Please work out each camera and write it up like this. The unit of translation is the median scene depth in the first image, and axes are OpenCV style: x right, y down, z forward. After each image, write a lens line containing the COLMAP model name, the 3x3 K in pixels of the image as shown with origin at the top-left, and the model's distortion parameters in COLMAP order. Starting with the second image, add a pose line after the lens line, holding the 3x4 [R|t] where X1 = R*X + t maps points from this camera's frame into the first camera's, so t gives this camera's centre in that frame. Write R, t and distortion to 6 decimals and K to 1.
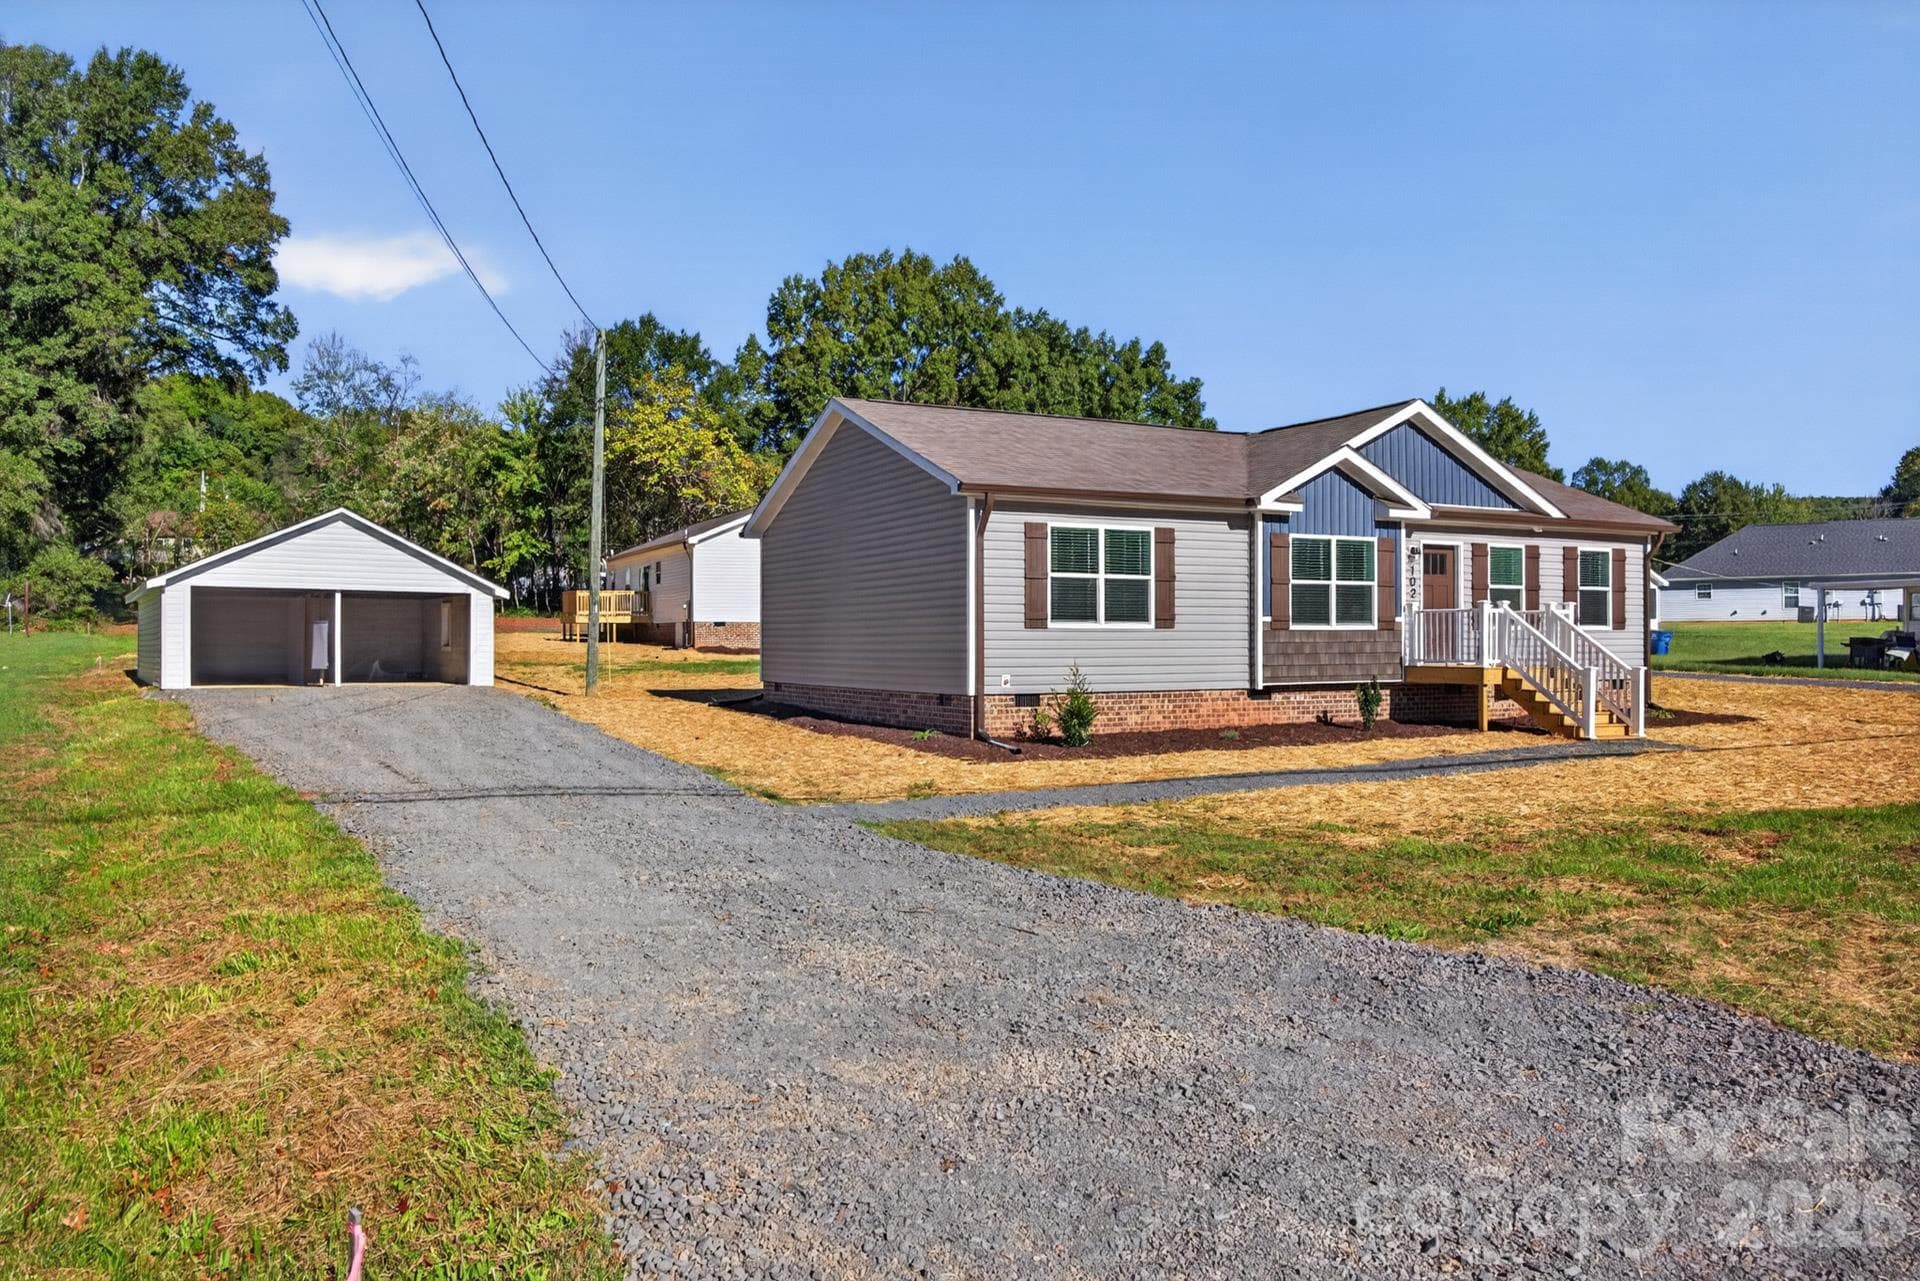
lens RADIAL K [[1366.5, 0, 960.9], [0, 1366.5, 626.5], [0, 0, 1]] dist [0.007653, 0.006300]
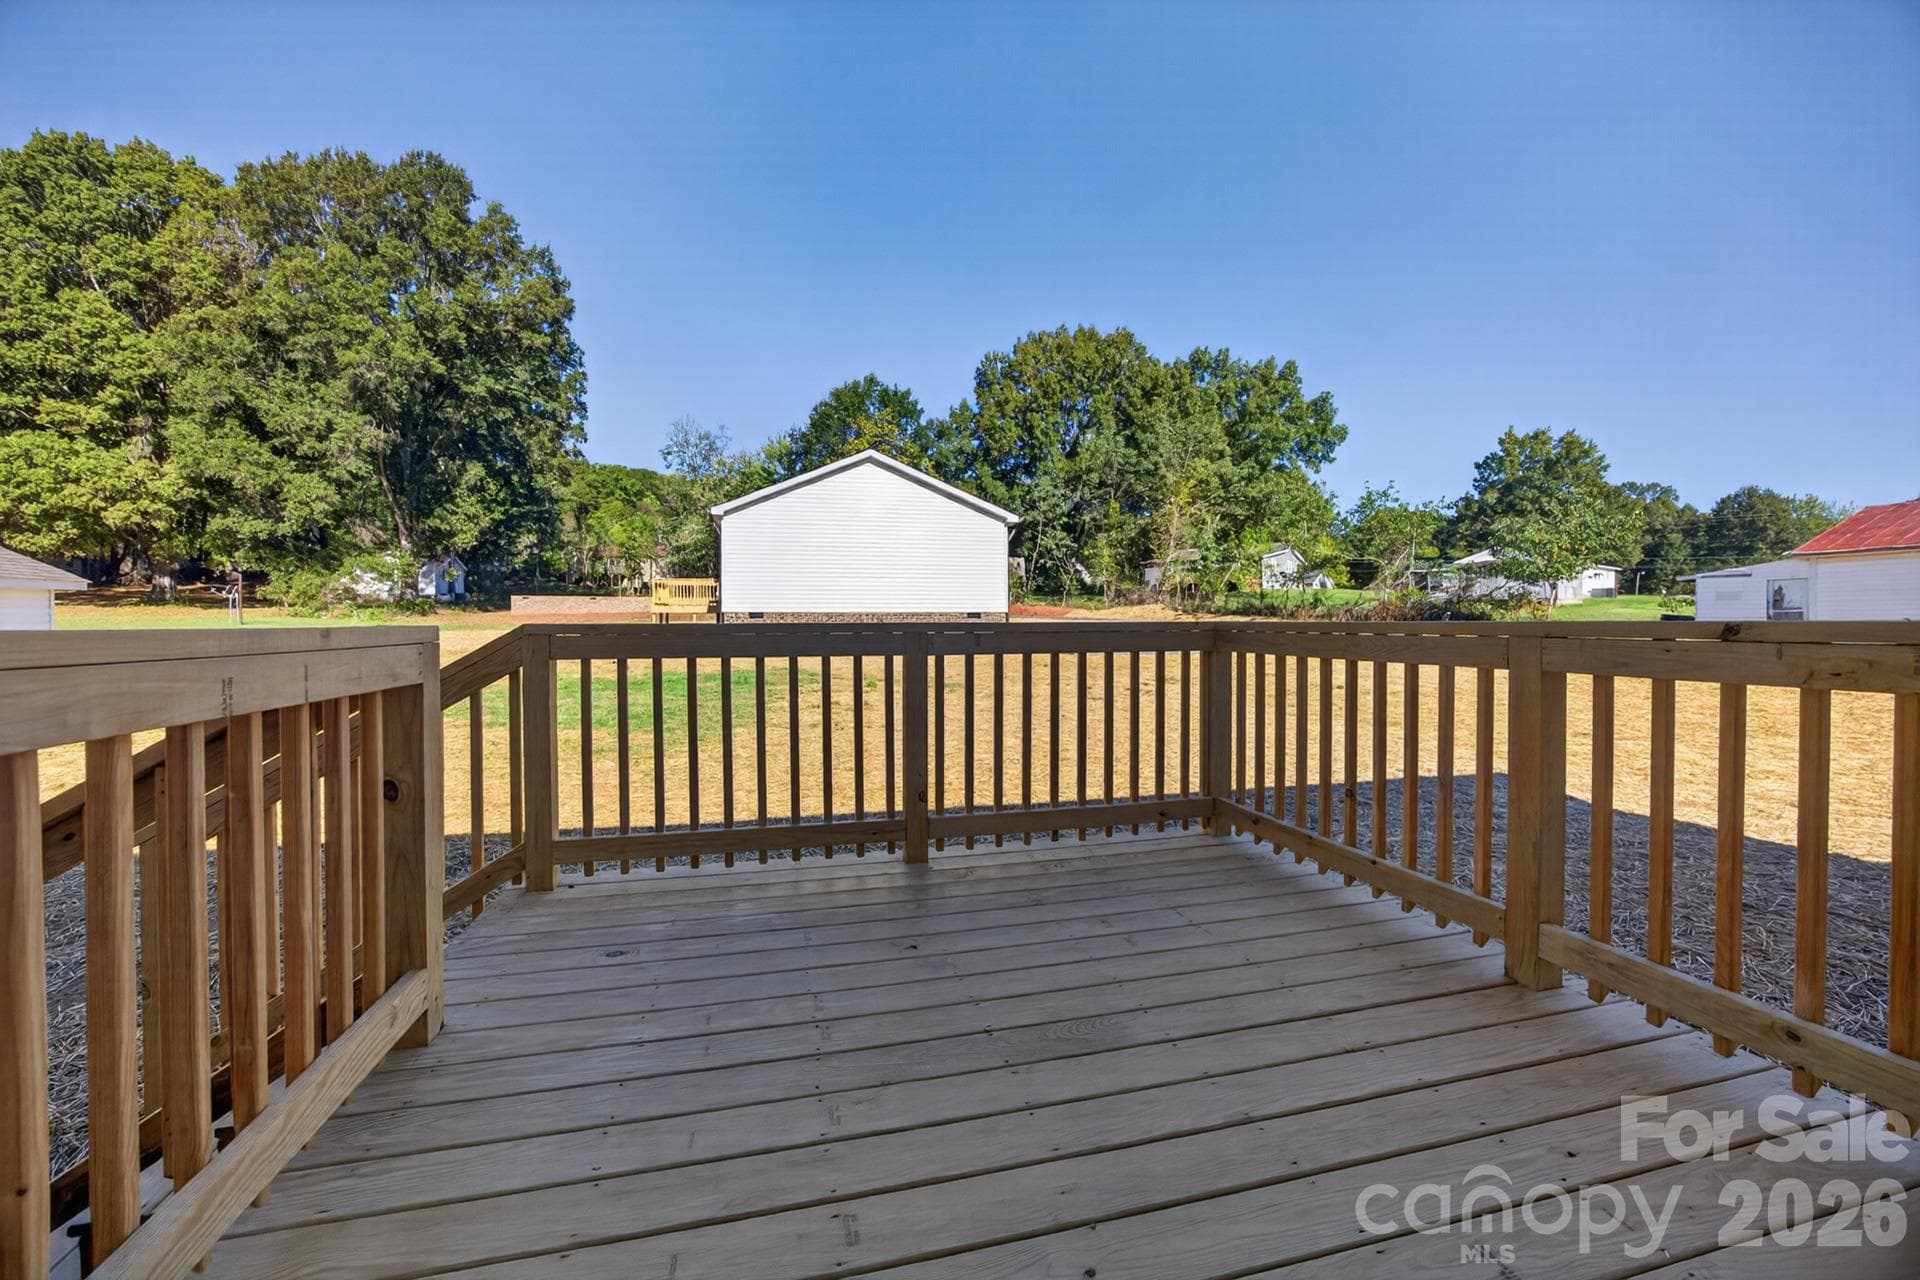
lens RADIAL K [[780.8, 0, 954.4], [0, 780.8, 617.5], [0, 0, 1]] dist [-0.000423, 0.000334]
pose [[0.972939, -0.003305, -0.231038, 0.030975], [0.004405, 0.999981, 0.004246, 0.001124], [0.231020, -0.005149, 0.972935, 0.436369]]
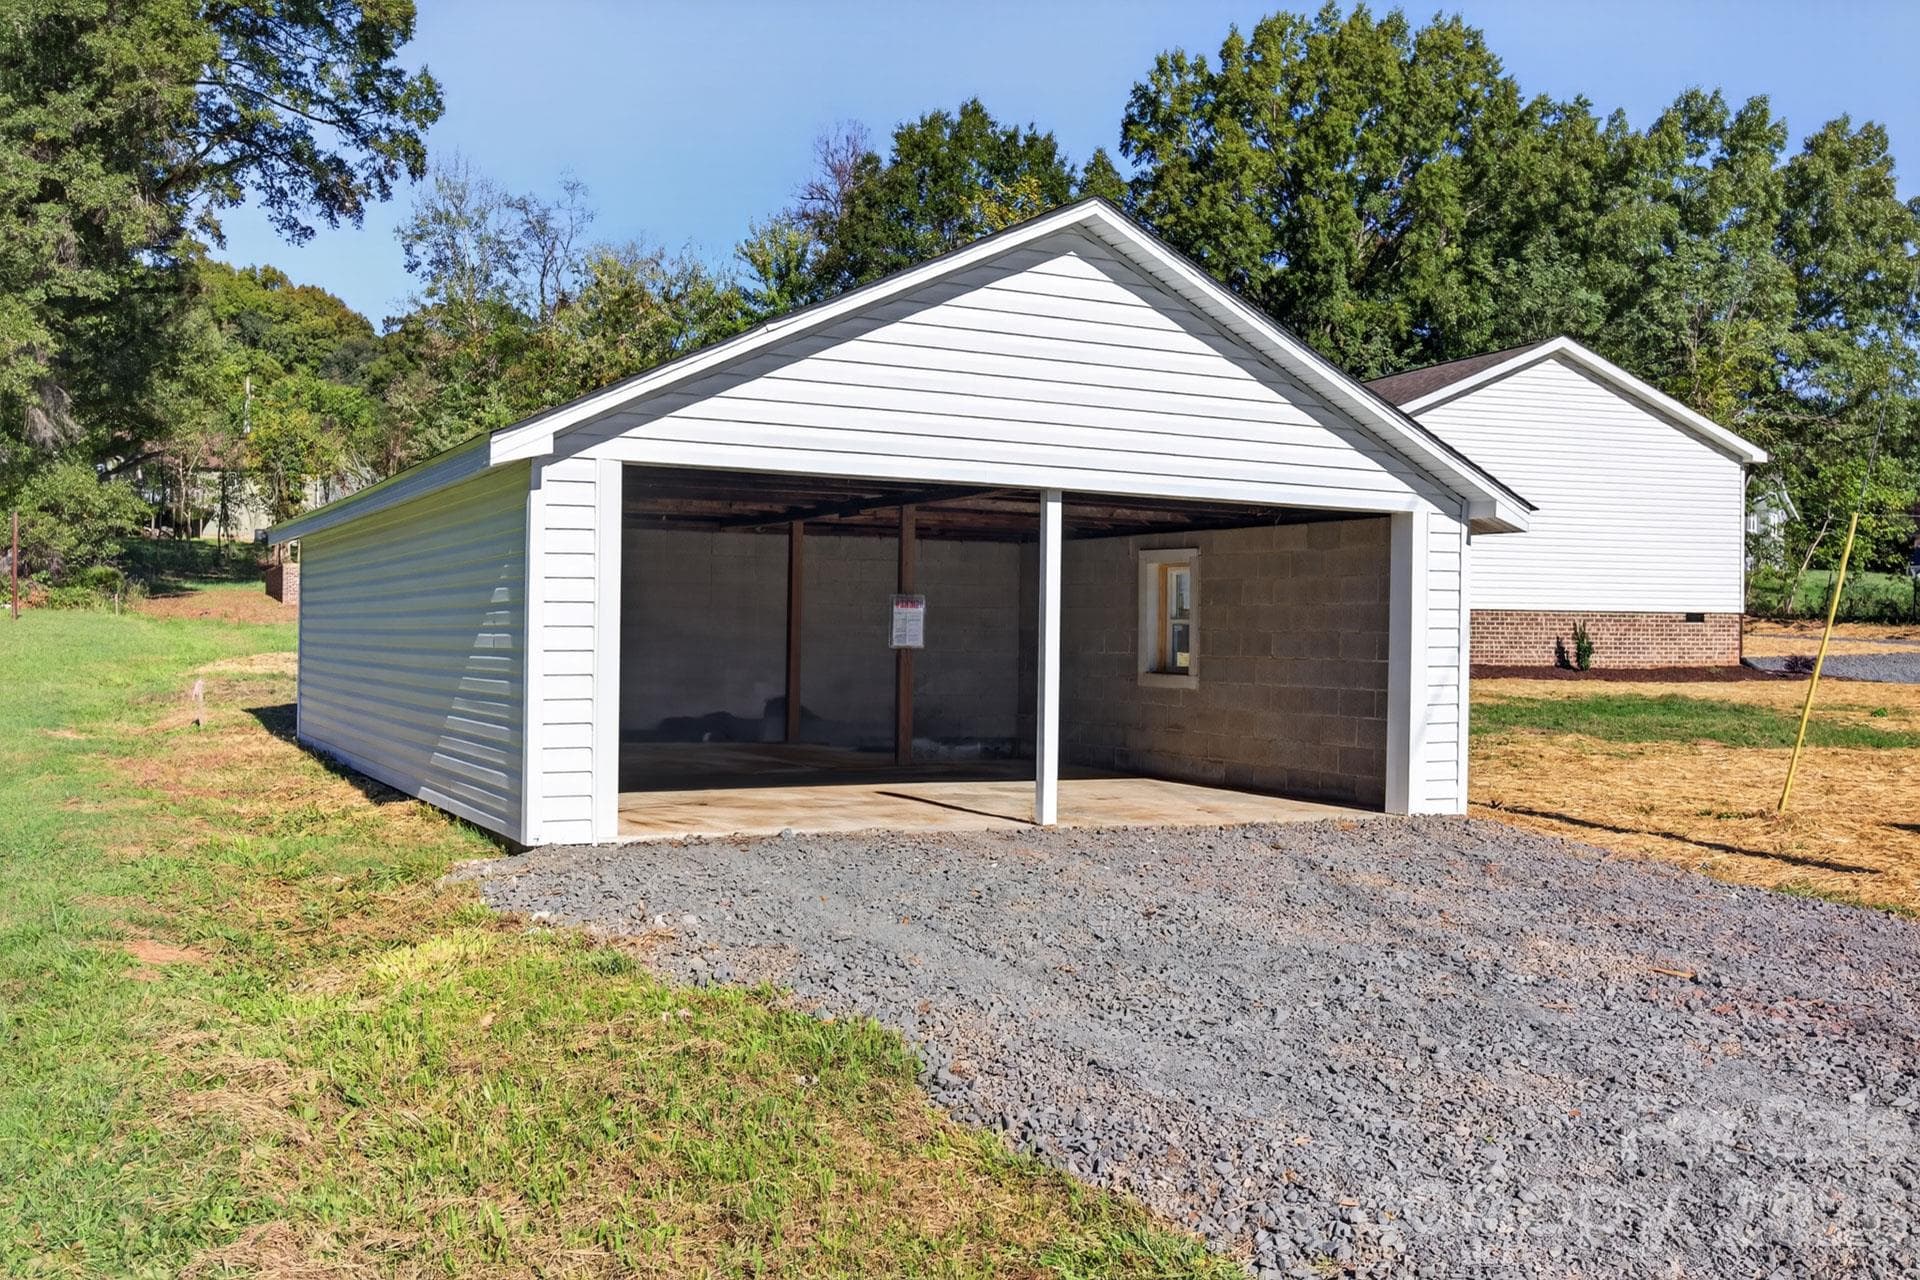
lens RADIAL K [[1852.0, 0, 960.0], [0, 1852.0, 640.0], [0, 0, 1]] dist [0.021159, 0.002907]
pose [[0.992219, 0.020904, -0.122741, -0.194052], [-0.019506, 0.999731, 0.012582, -0.000140], [0.122971, -0.010090, 0.992359, 0.277115]]
